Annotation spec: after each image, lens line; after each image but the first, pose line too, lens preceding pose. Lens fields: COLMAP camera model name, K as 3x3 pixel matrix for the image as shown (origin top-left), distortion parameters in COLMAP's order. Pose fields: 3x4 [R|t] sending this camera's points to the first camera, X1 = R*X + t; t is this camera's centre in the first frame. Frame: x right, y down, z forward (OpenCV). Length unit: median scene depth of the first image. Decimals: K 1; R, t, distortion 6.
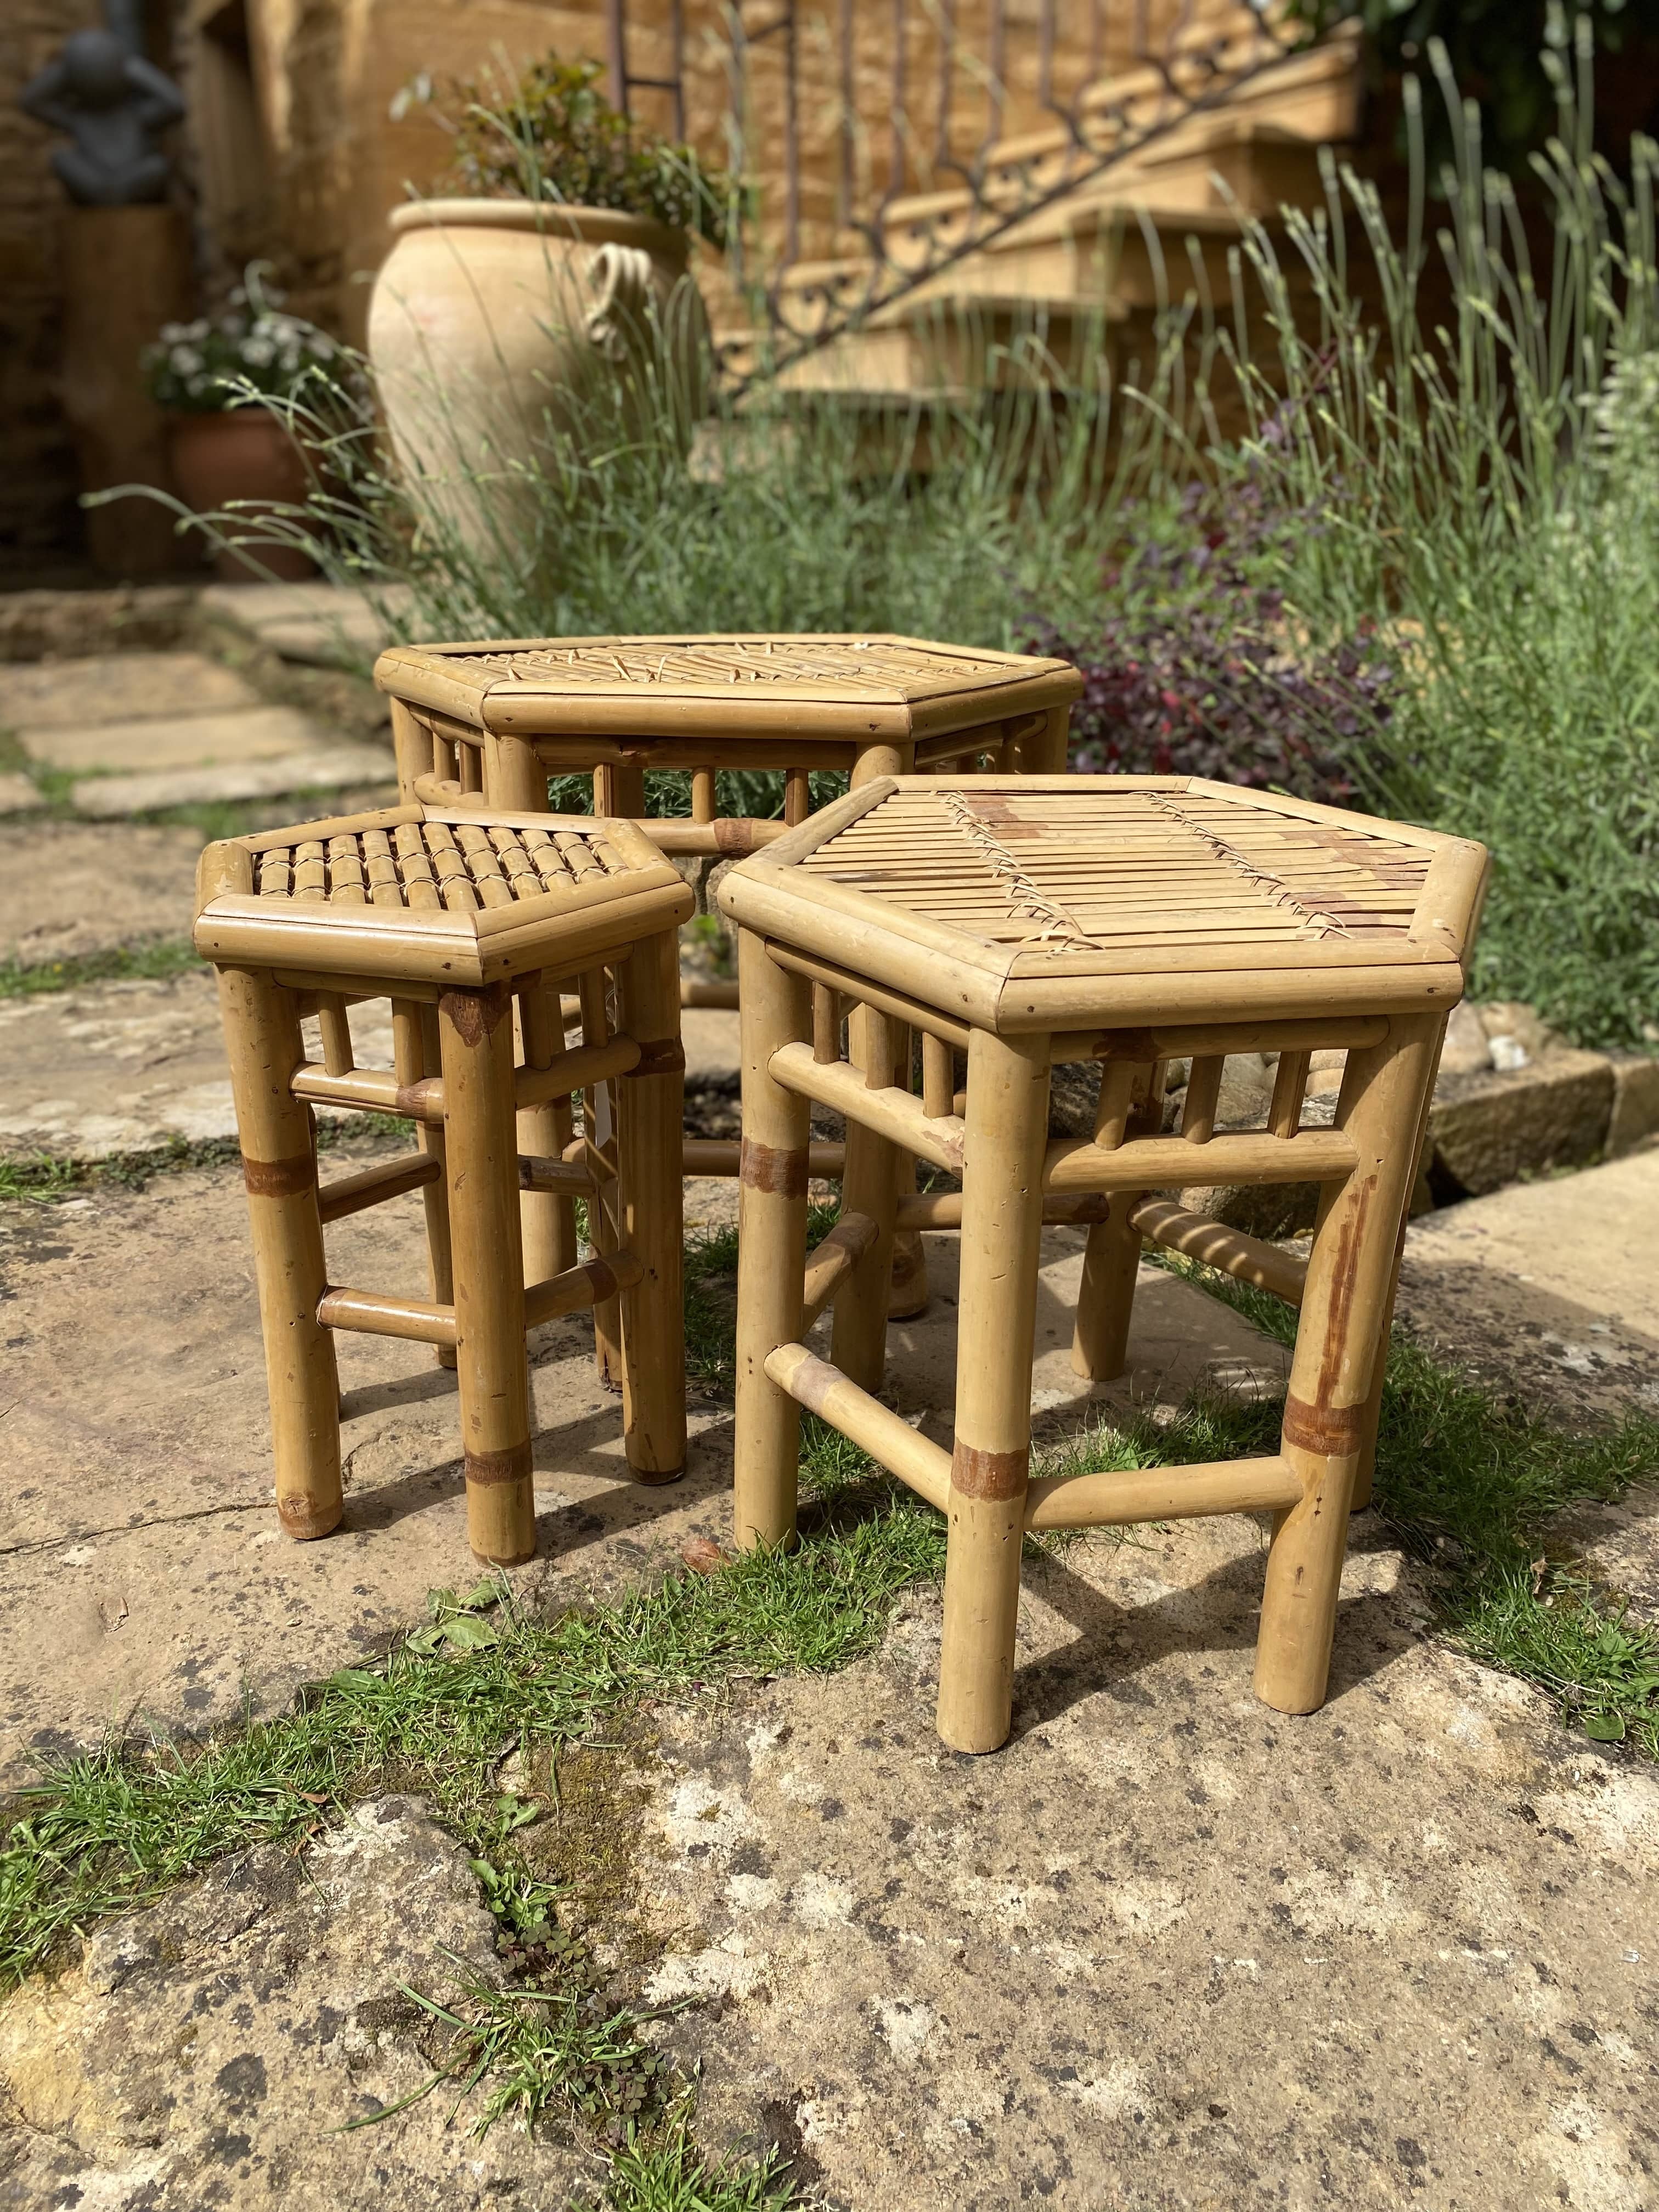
lens RADIAL K [[1641.3, 0, 829.5], [0, 1641.3, 1106.0], [0, 0, 1]] dist [-0.000348, -0.001476]
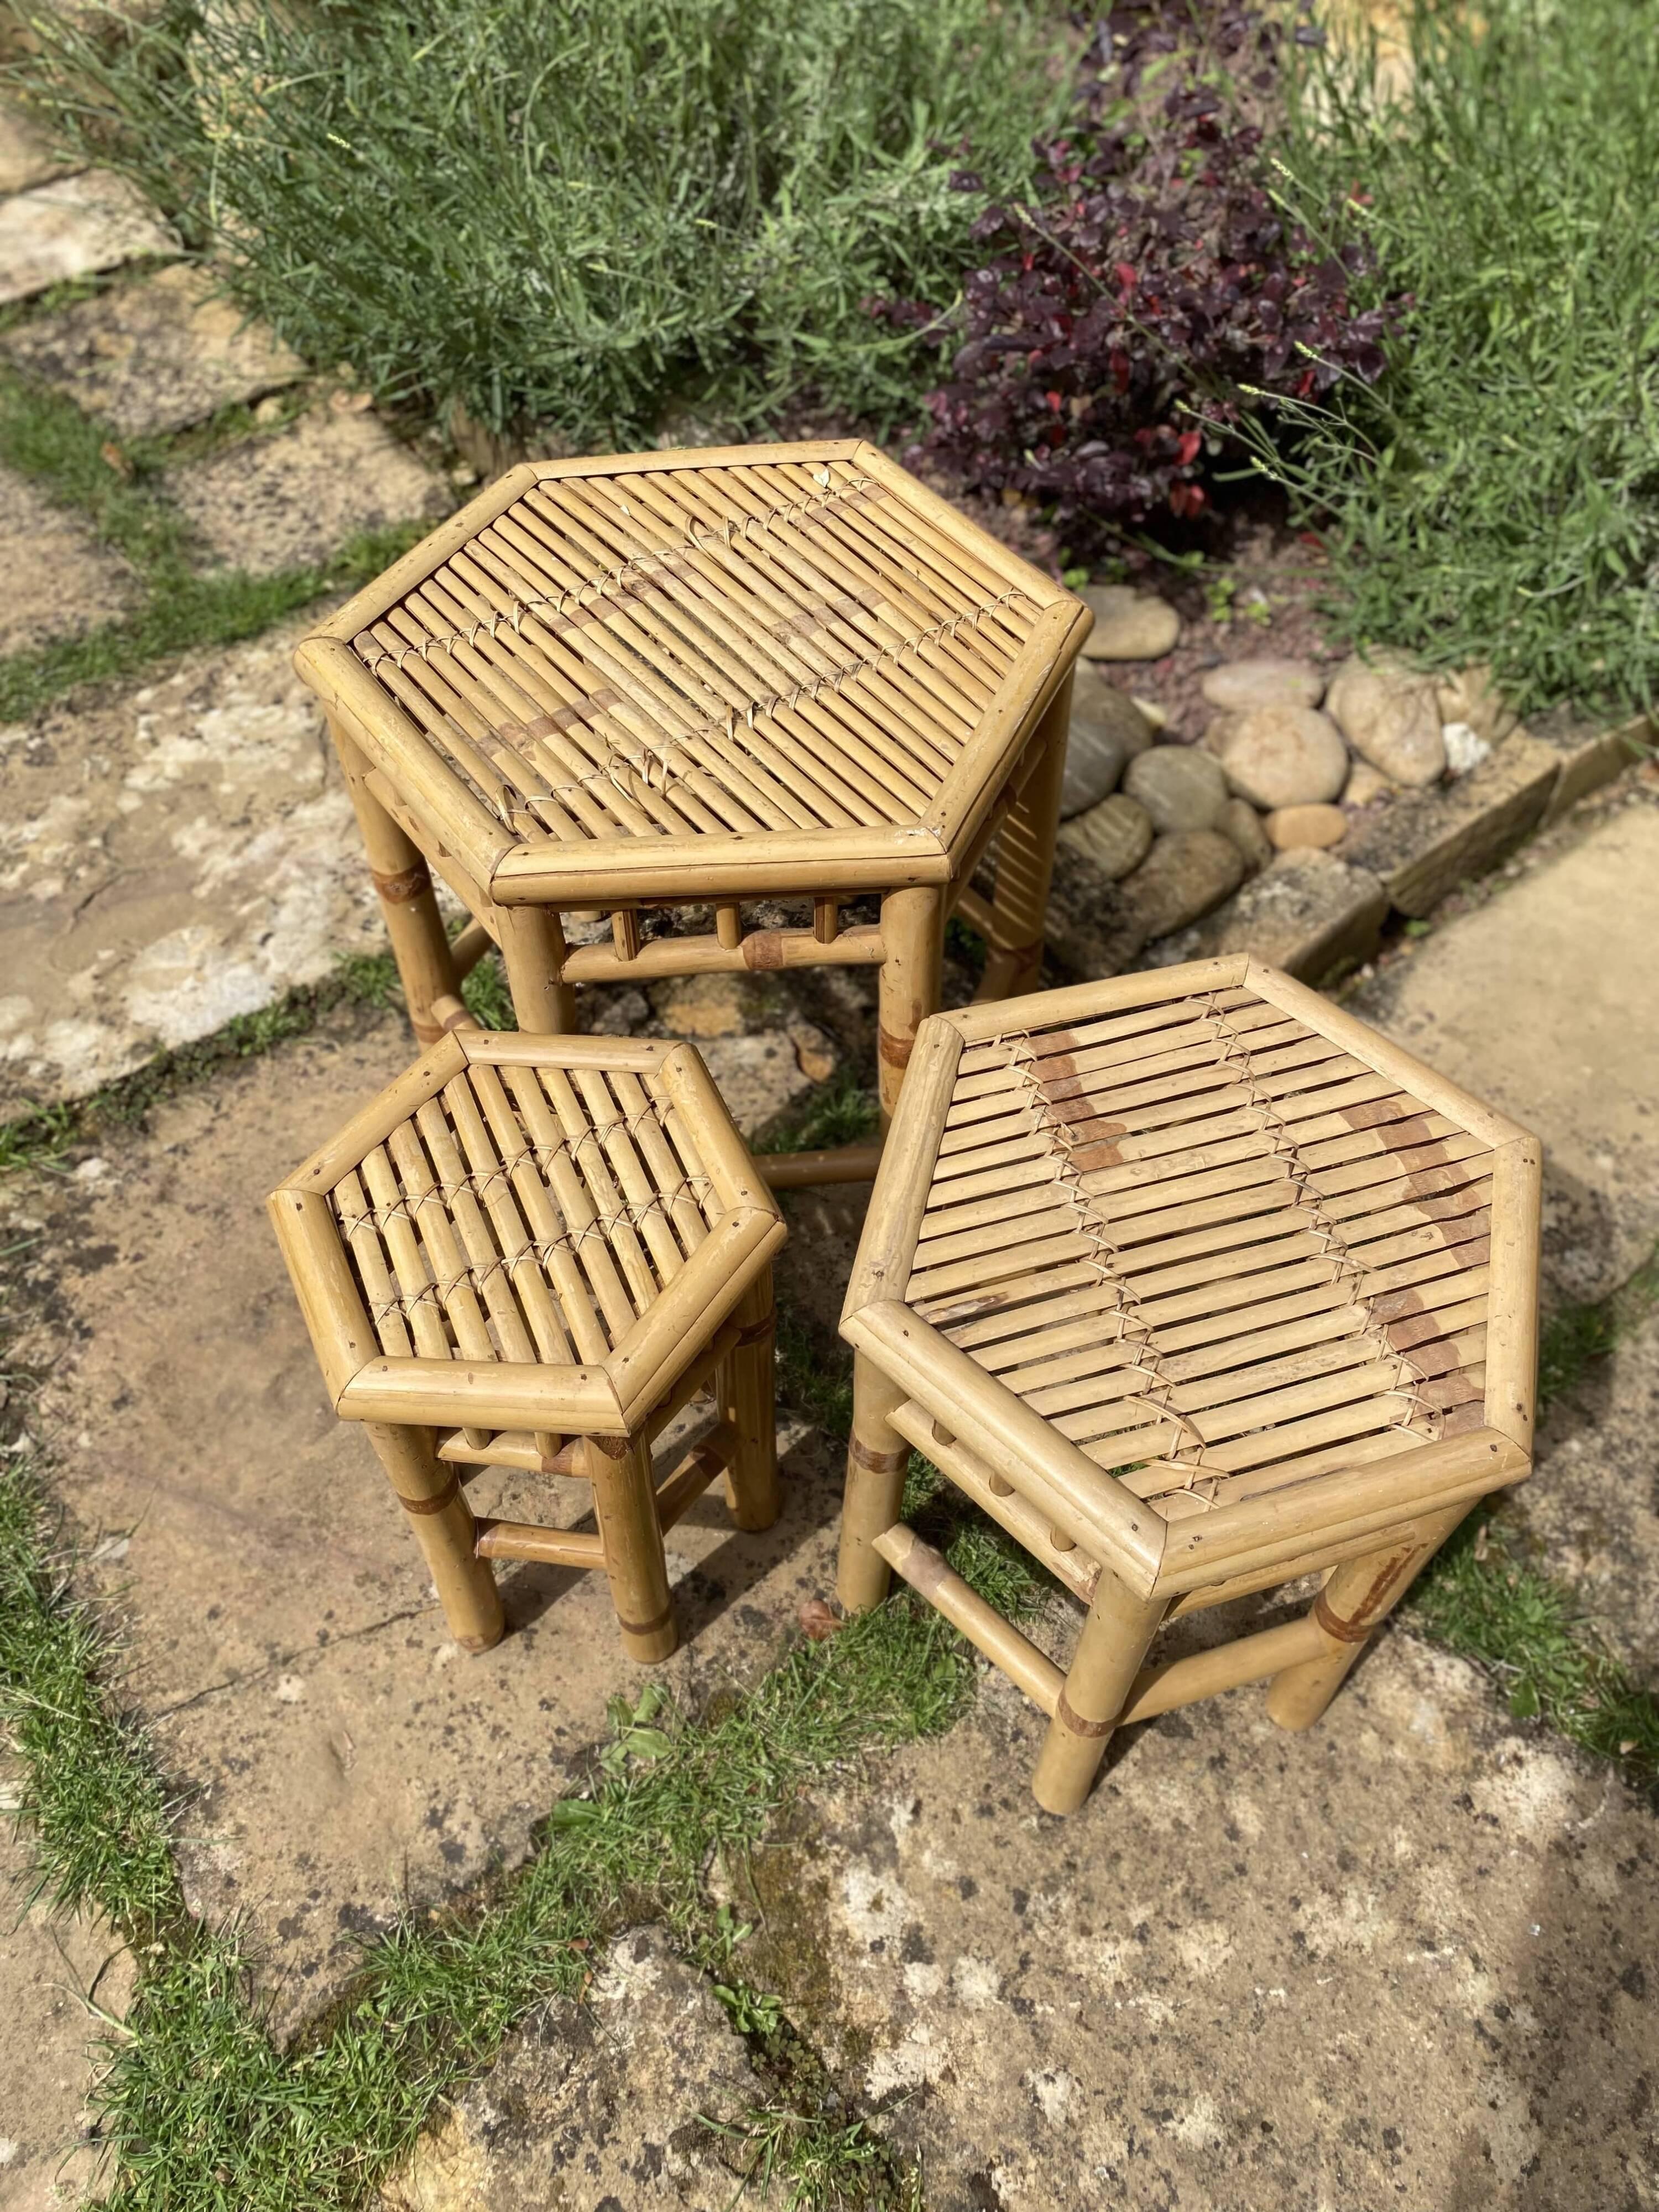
lens RADIAL K [[1653.9, 0, 836.2], [0, 1653.9, 1089.8], [0, 0, 1]] dist [0.001003, 0.001129]
pose [[0.991644, -0.102714, 0.078049, -0.135668], [0.052565, 0.874232, 0.482655, -0.754296], [-0.117808, -0.474519, 0.872326, 0.141926]]
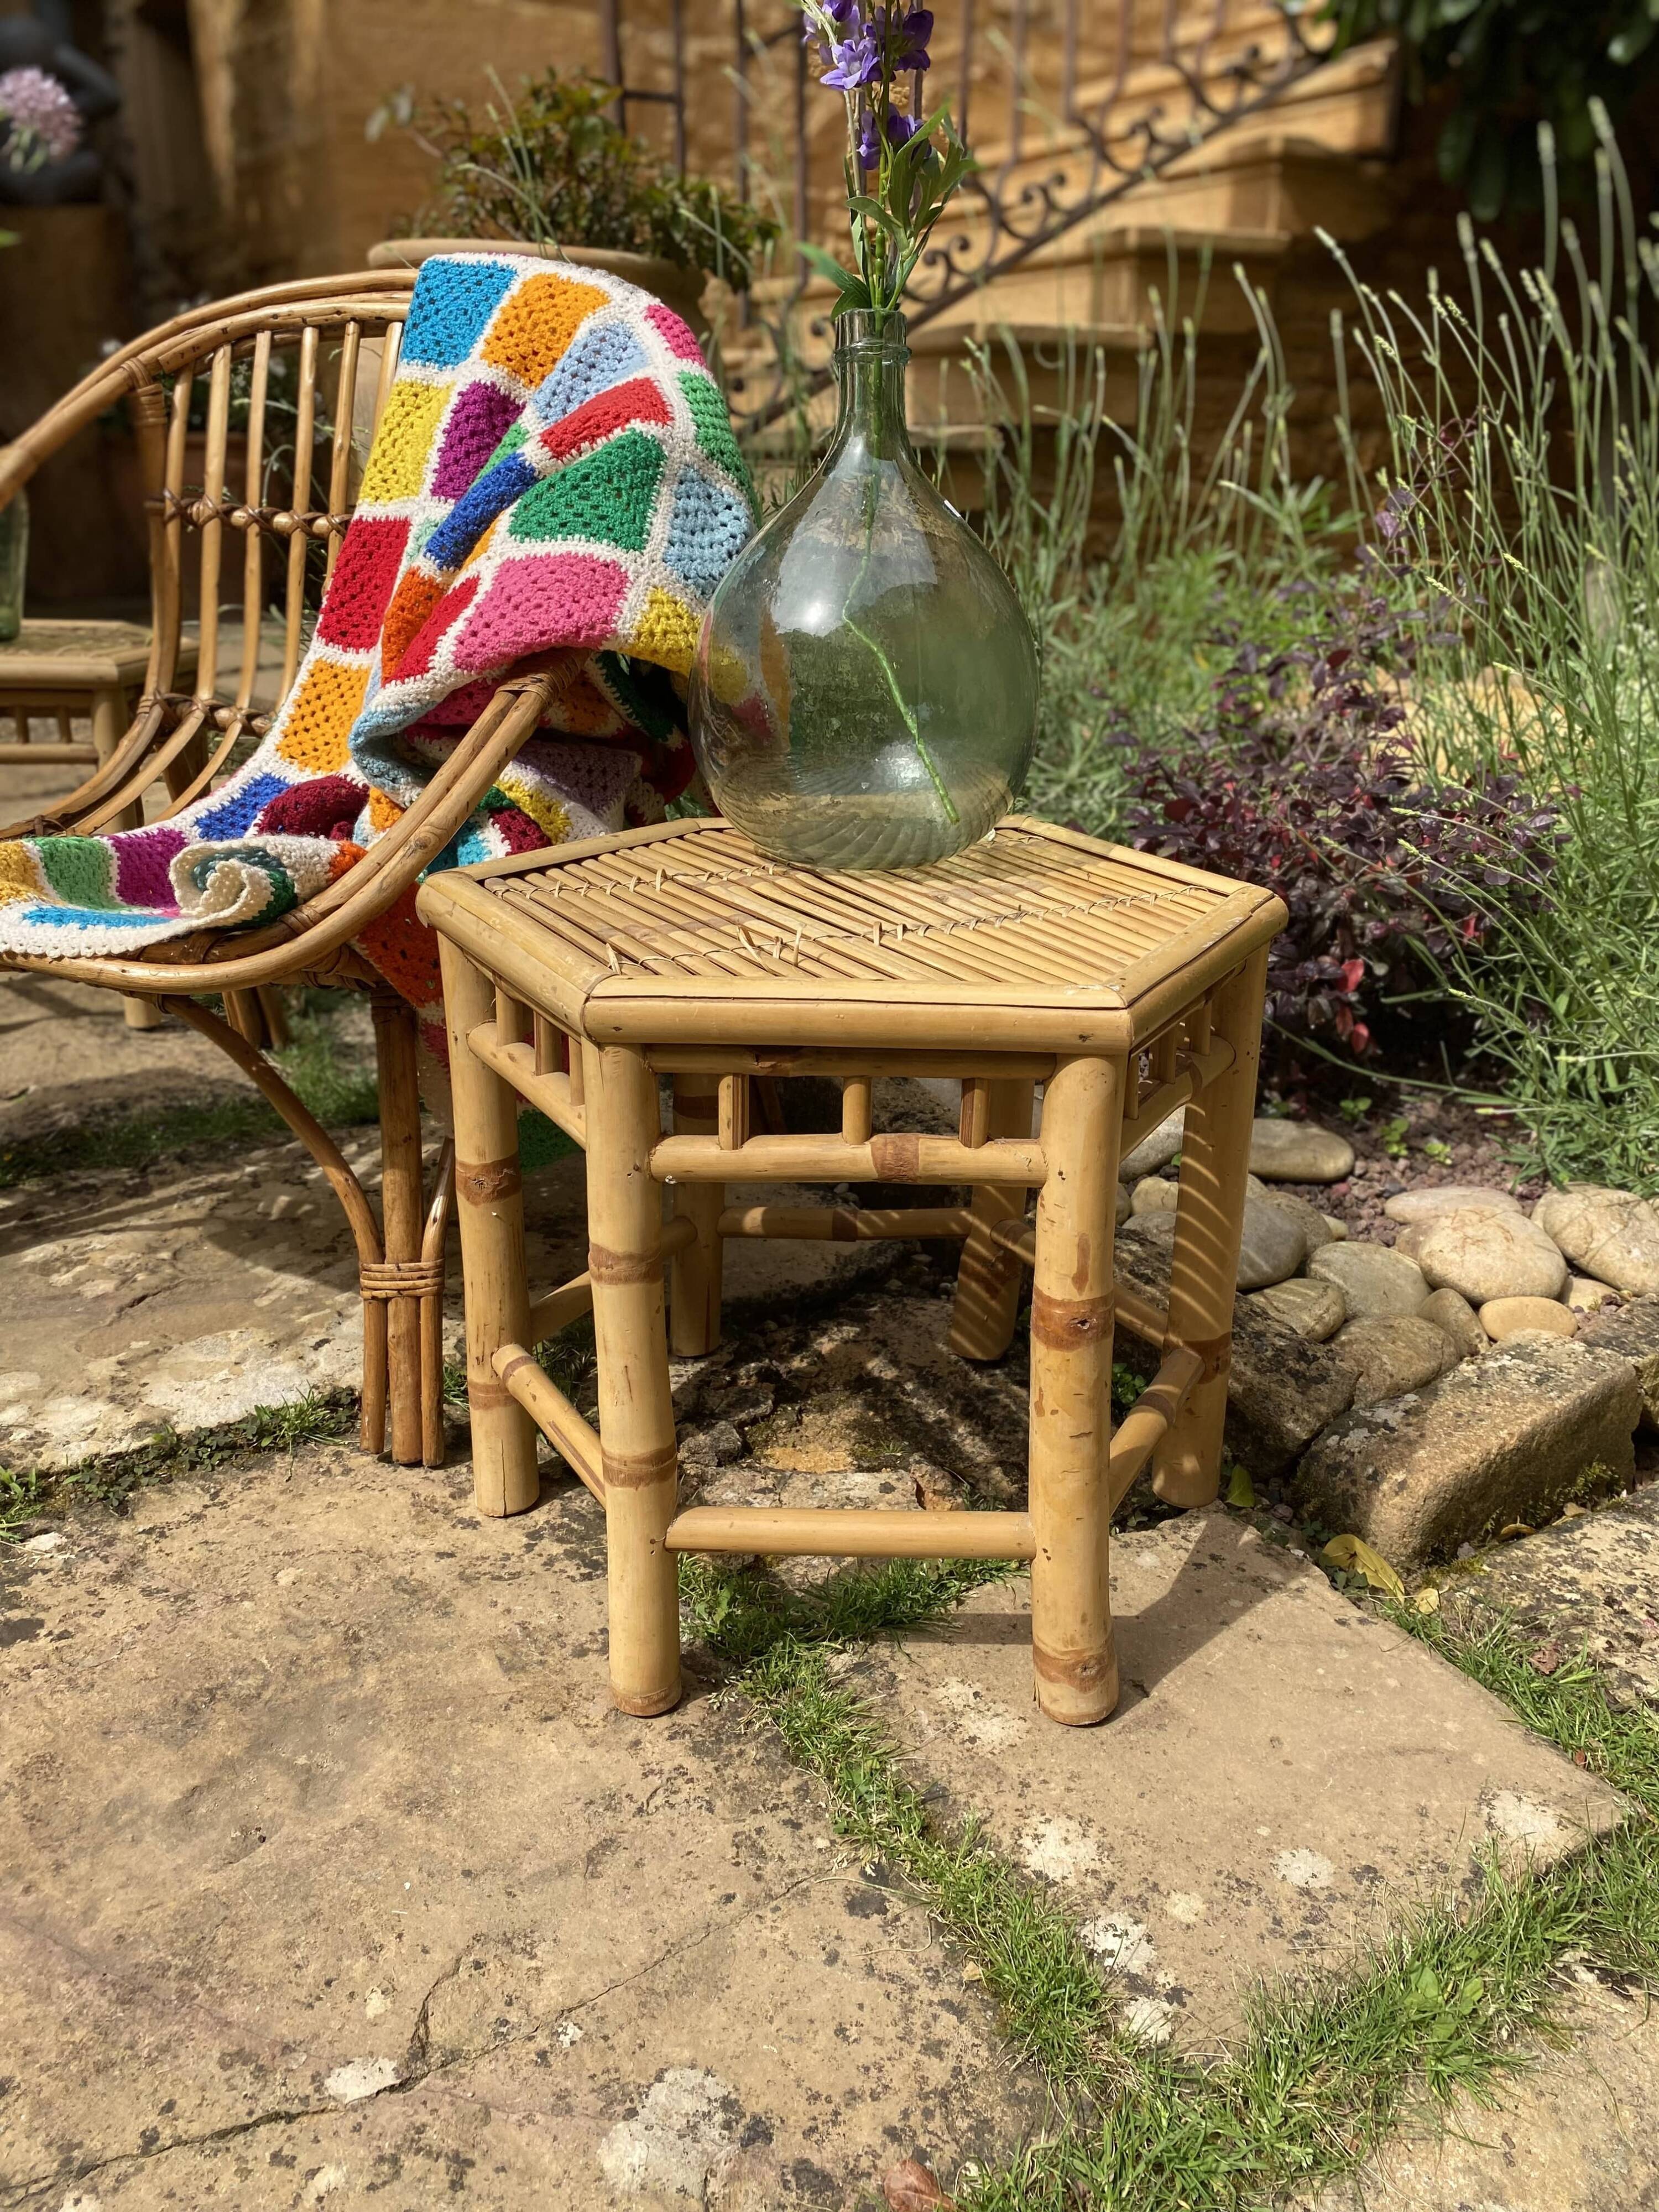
lens RADIAL K [[1656.1, 0, 831.5], [0, 1656.1, 1114.8], [0, 0, 1]] dist [0.003055, -0.001967]
pose [[0.999511, -0.008569, 0.030056, -0.153232], [0.008217, 0.999896, 0.011838, -0.267370], [-0.030154, -0.011586, 0.999478, 0.281173]]
